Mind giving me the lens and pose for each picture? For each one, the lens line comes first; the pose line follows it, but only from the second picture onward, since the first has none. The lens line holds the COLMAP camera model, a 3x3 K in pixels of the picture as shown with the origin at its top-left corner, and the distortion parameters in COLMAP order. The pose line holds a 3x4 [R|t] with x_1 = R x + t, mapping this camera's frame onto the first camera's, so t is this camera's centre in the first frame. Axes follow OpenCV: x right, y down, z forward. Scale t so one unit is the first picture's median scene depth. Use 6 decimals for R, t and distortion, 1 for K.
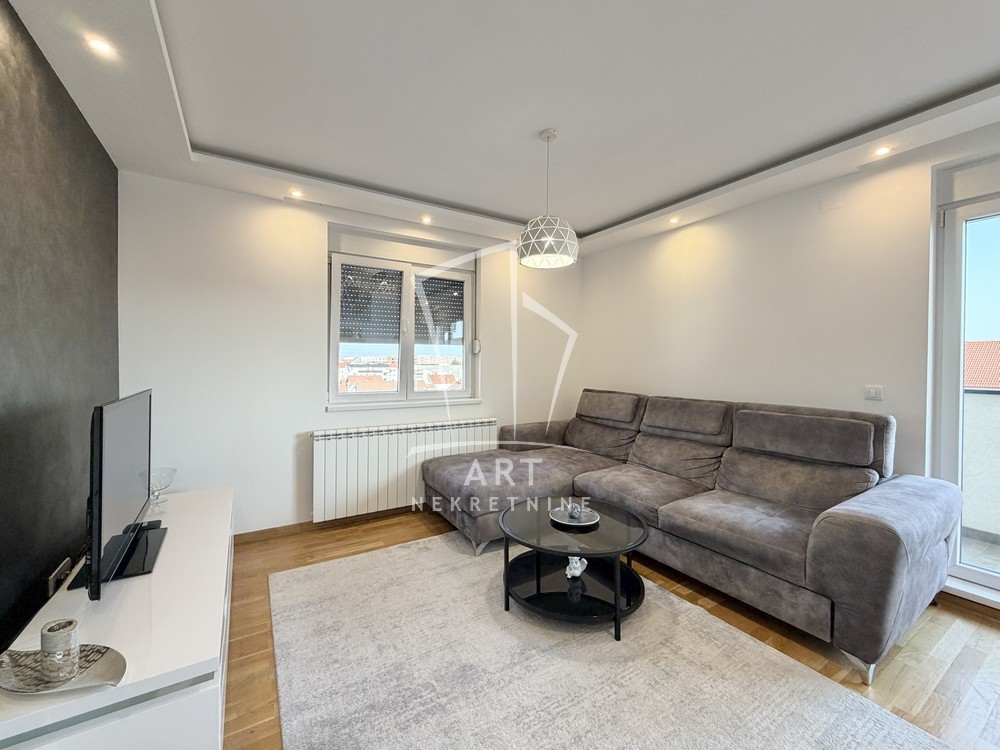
lens RADIAL K [[400.3, 0, 502.9], [0, 400.3, 369.1], [0, 0, 1]] dist [-0.001666, 0.000298]
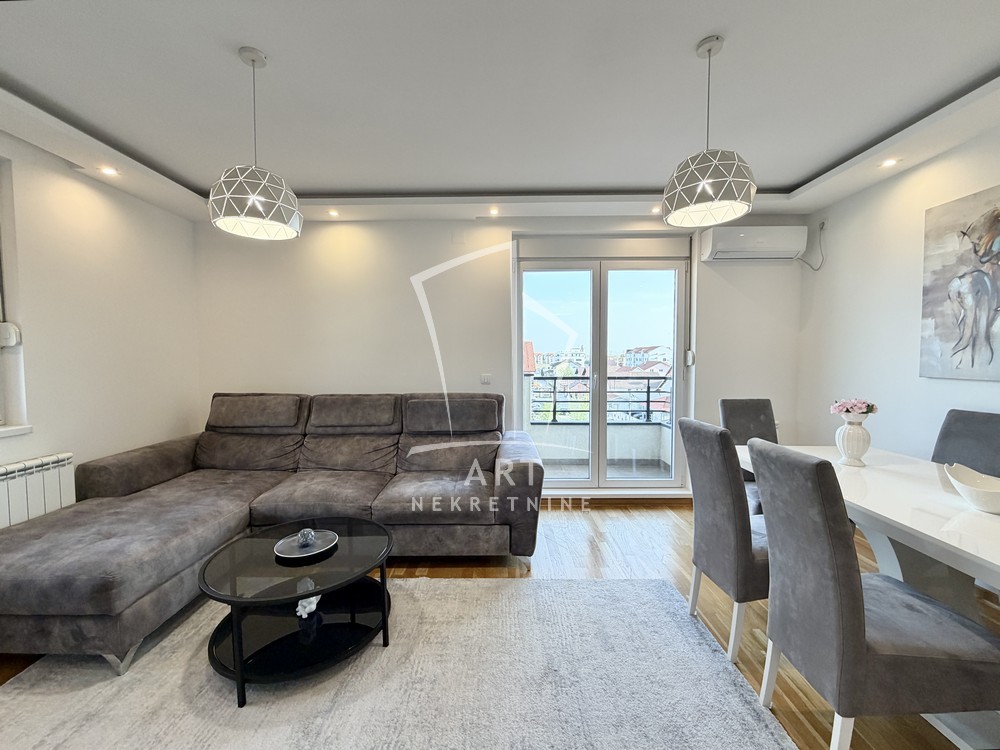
lens RADIAL K [[400.3, 0, 487.9], [0, 400.3, 379.1], [0, 0, 1]] dist [-0.001666, 0.000298]
pose [[0.543863, -0.052511, 0.837530, -0.295434], [0.019763, 0.998565, 0.049774, -0.013770], [-0.838941, -0.010518, 0.544120, 0.218517]]
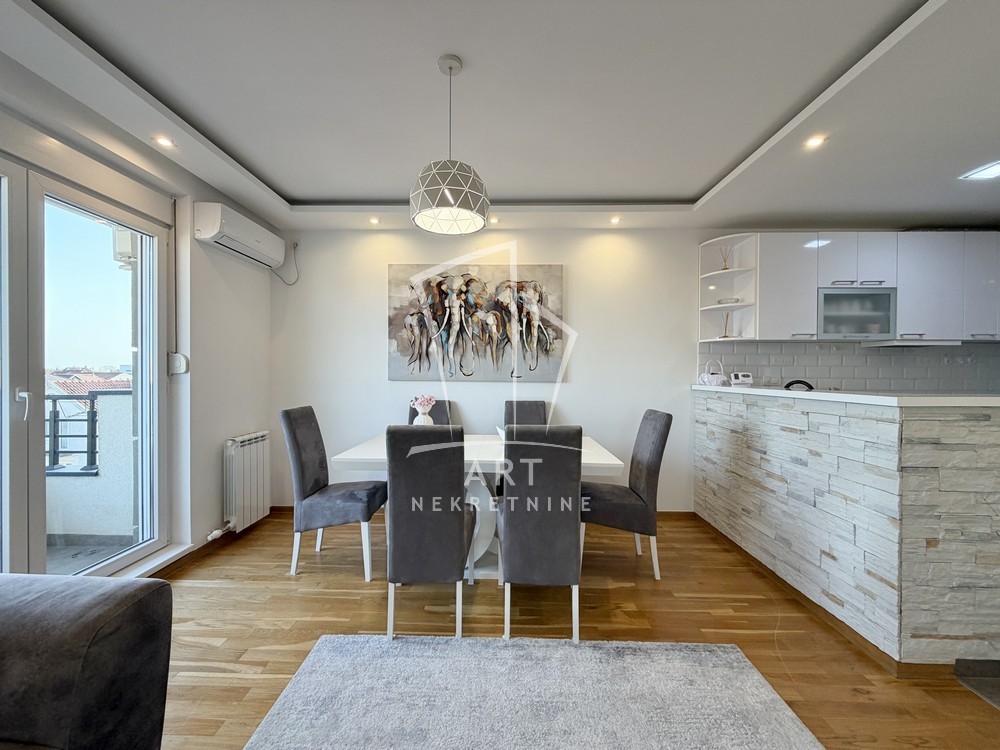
lens RADIAL K [[400.3, 0, 496.9], [0, 400.3, 374.9], [0, 0, 1]] dist [-0.001666, 0.000298]
pose [[-0.850602, -0.010827, 0.525699, 0.056527], [-0.001145, 0.999824, 0.018739, 0.006796], [-0.525810, 0.015337, -0.850464, 0.869990]]
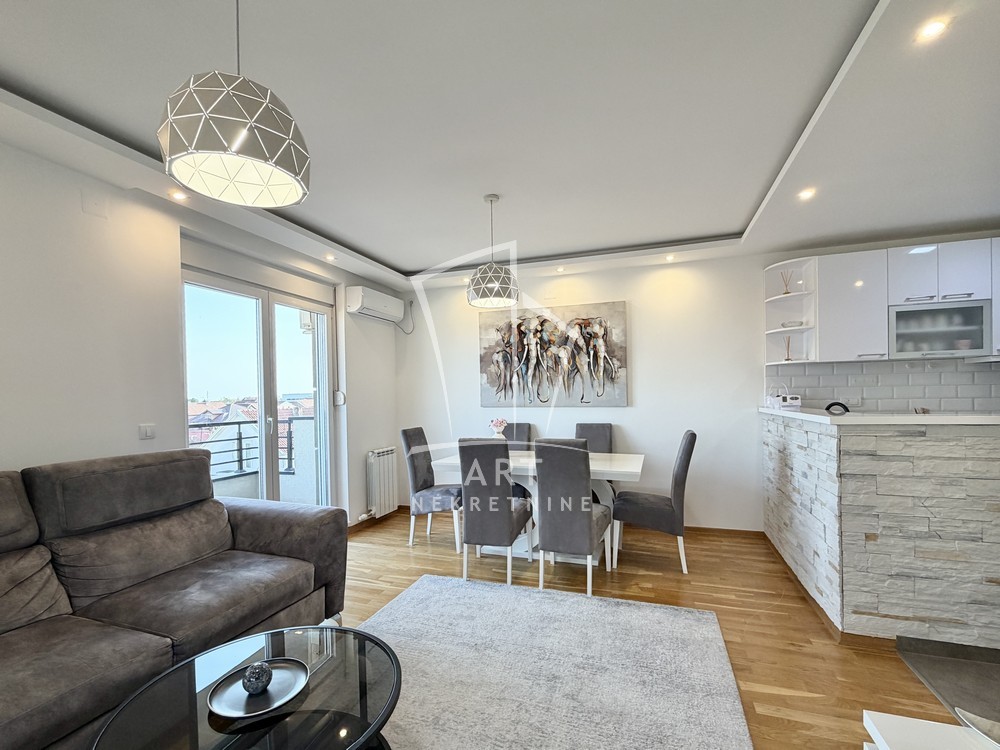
lens RADIAL K [[473.1, 0, 492.9], [0, 473.1, 399.4], [0, 0, 1]] dist [0.000469, -0.000878]
pose [[-0.632671, 0.000875, 0.774420, -0.502543], [0.025967, 0.999461, 0.020084, -0.019936], [-0.773985, 0.032816, -0.632353, 1.127422]]
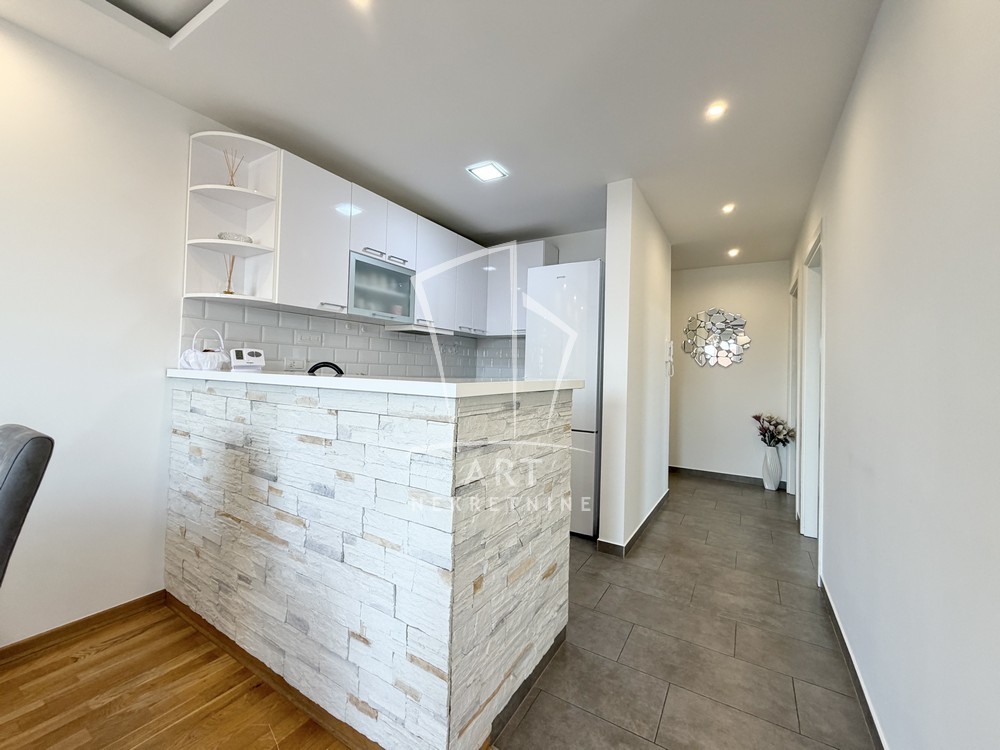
lens RADIAL K [[400.3, 0, 485.6], [0, 400.3, 362.7], [0, 0, 1]] dist [-0.001666, 0.000298]
pose [[-0.892071, -0.035920, -0.450465, 0.002112], [-0.036770, 0.999300, -0.006866, 0.036775], [0.450397, 0.010439, -0.892767, 0.326247]]
